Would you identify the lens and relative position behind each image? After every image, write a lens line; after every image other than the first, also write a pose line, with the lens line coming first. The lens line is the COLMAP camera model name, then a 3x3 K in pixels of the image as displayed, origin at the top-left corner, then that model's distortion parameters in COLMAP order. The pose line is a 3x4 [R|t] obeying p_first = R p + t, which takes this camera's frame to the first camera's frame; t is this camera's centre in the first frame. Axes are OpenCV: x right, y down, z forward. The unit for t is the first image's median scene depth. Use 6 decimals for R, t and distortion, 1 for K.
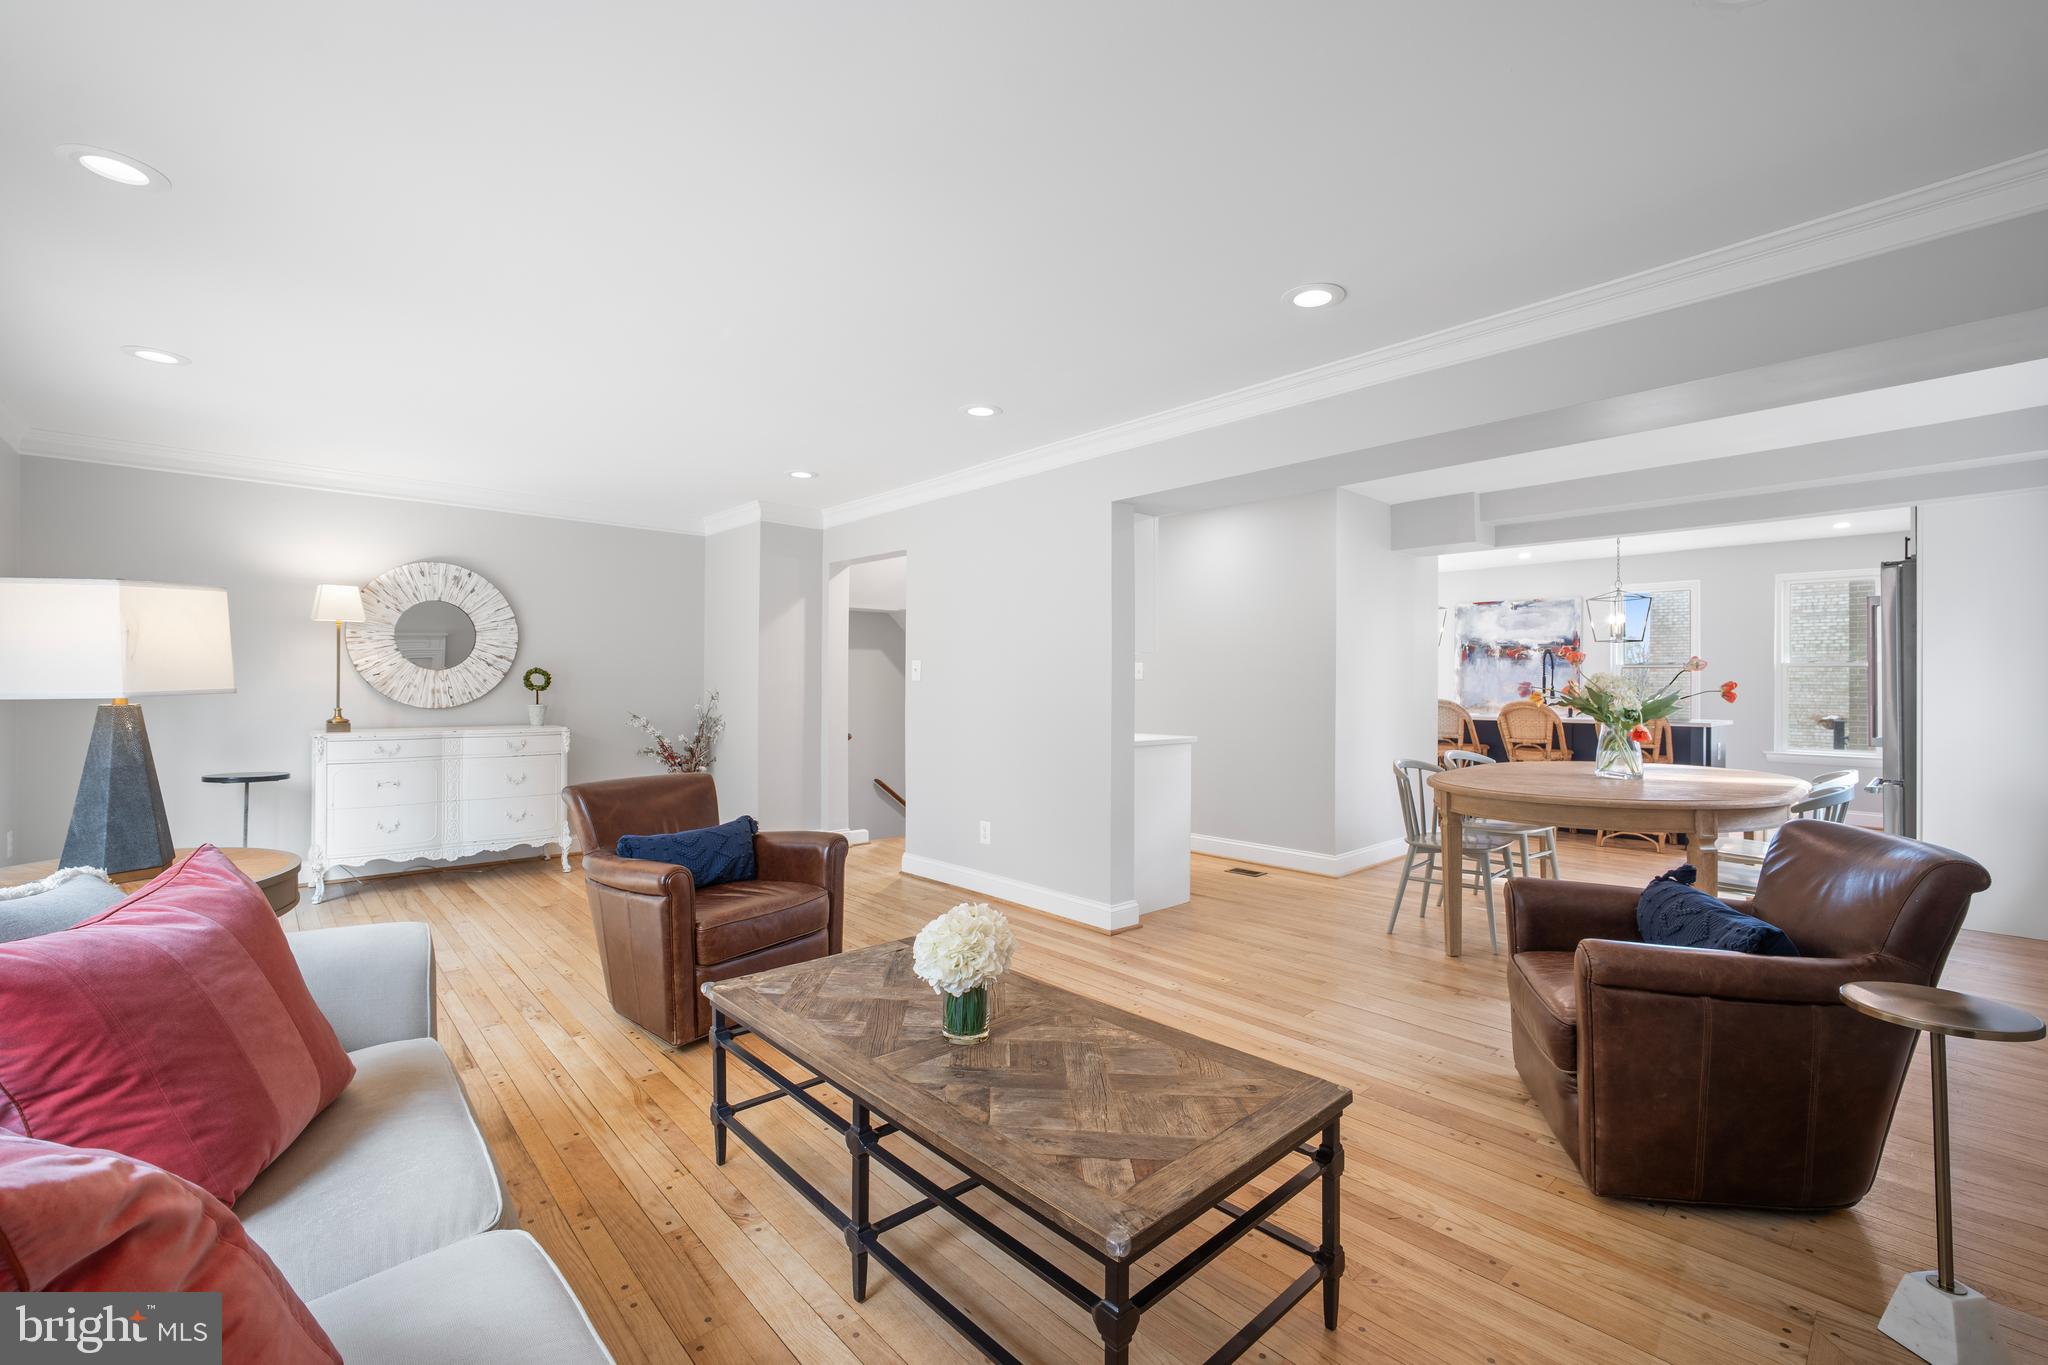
lens RADIAL K [[857.2, 0, 1029.3], [0, 857.2, 671.9], [0, 0, 1]] dist [-0.027414, 0.007524]
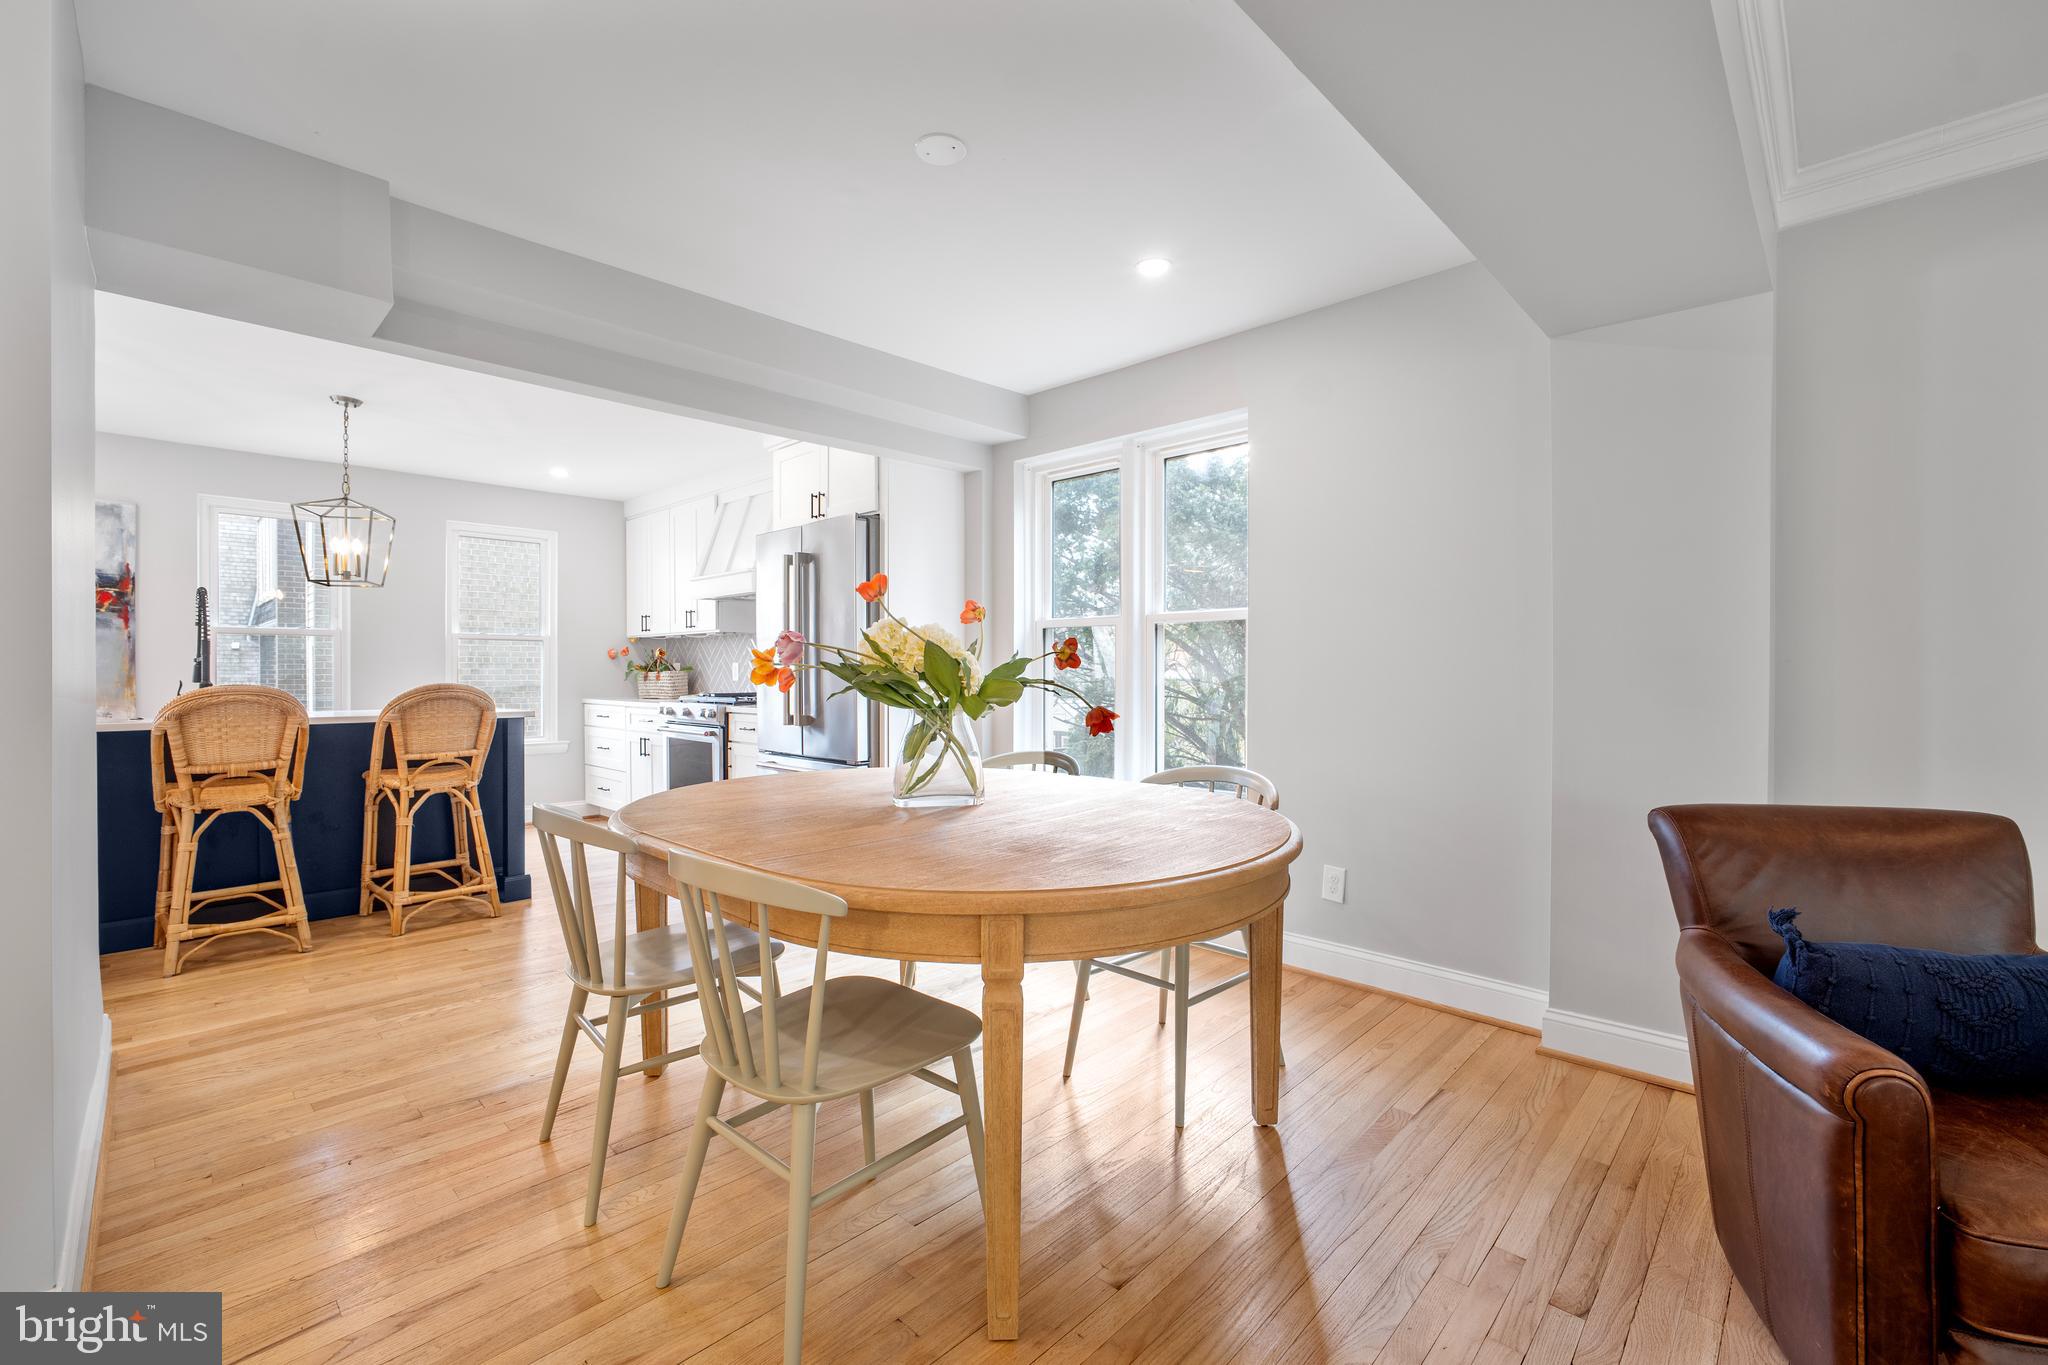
lens RADIAL K [[857.2, 0, 1026.0], [0, 857.2, 678.8], [0, 0, 1]] dist [-0.027414, 0.007524]
pose [[-0.062756, -0.007280, 0.998002, 0.106898], [-0.010984, 0.999918, 0.006603, 0.030816], [-0.997968, -0.010547, -0.062830, 0.797590]]
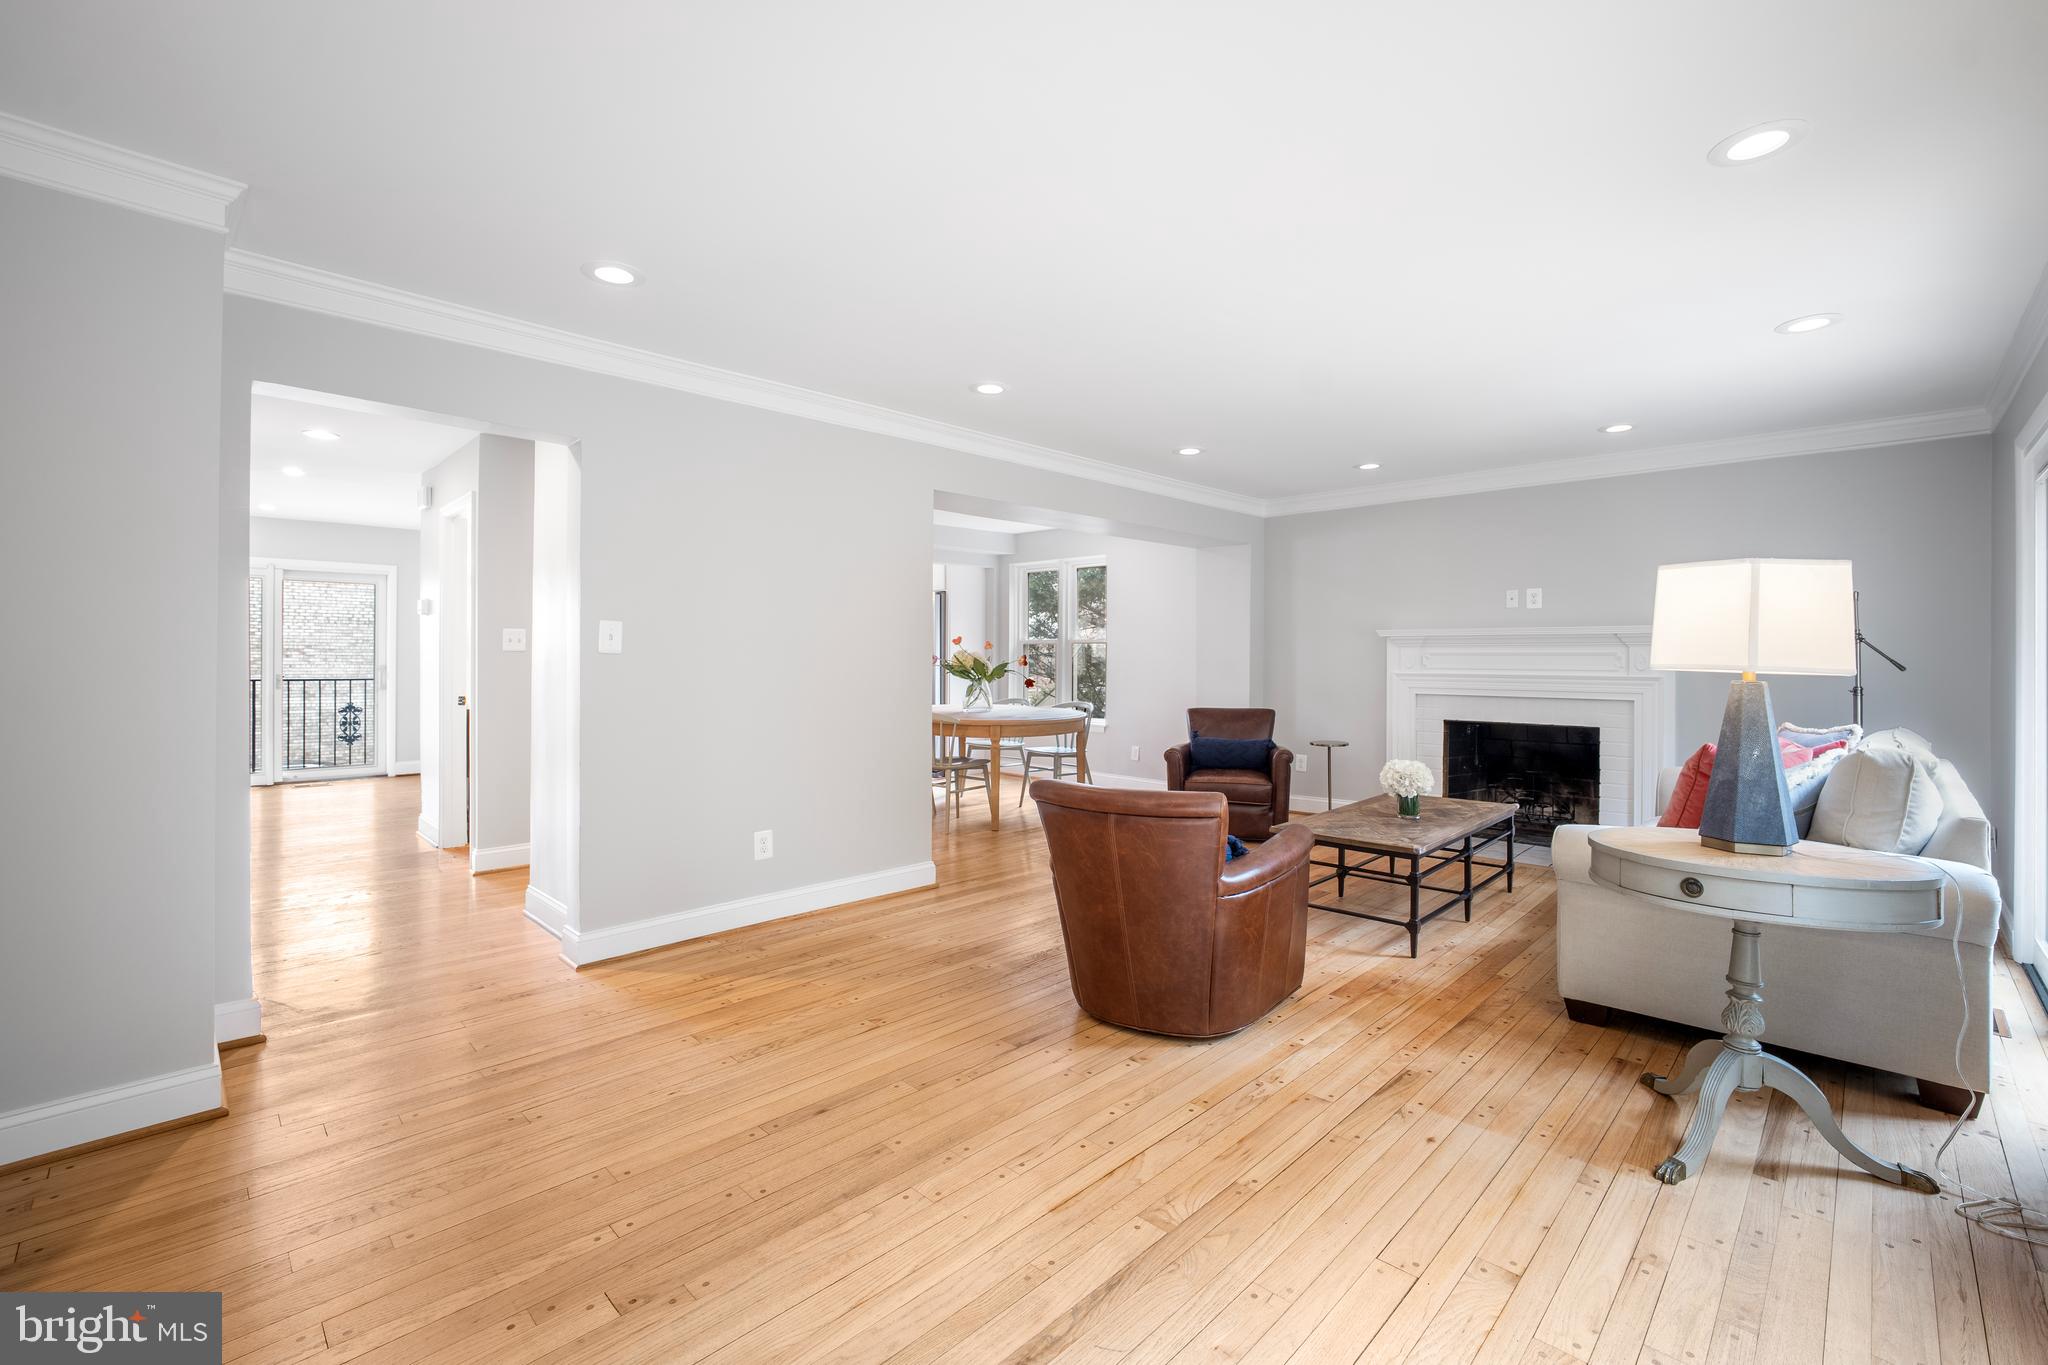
lens RADIAL K [[857.2, 0, 1026.7], [0, 857.2, 681.9], [0, 0, 1]] dist [-0.027414, 0.007524]
pose [[-0.039589, -0.029605, 0.998777, -0.841525], [-0.009908, 0.999523, 0.029234, 0.012582], [-0.999167, -0.008739, -0.039864, 0.790817]]
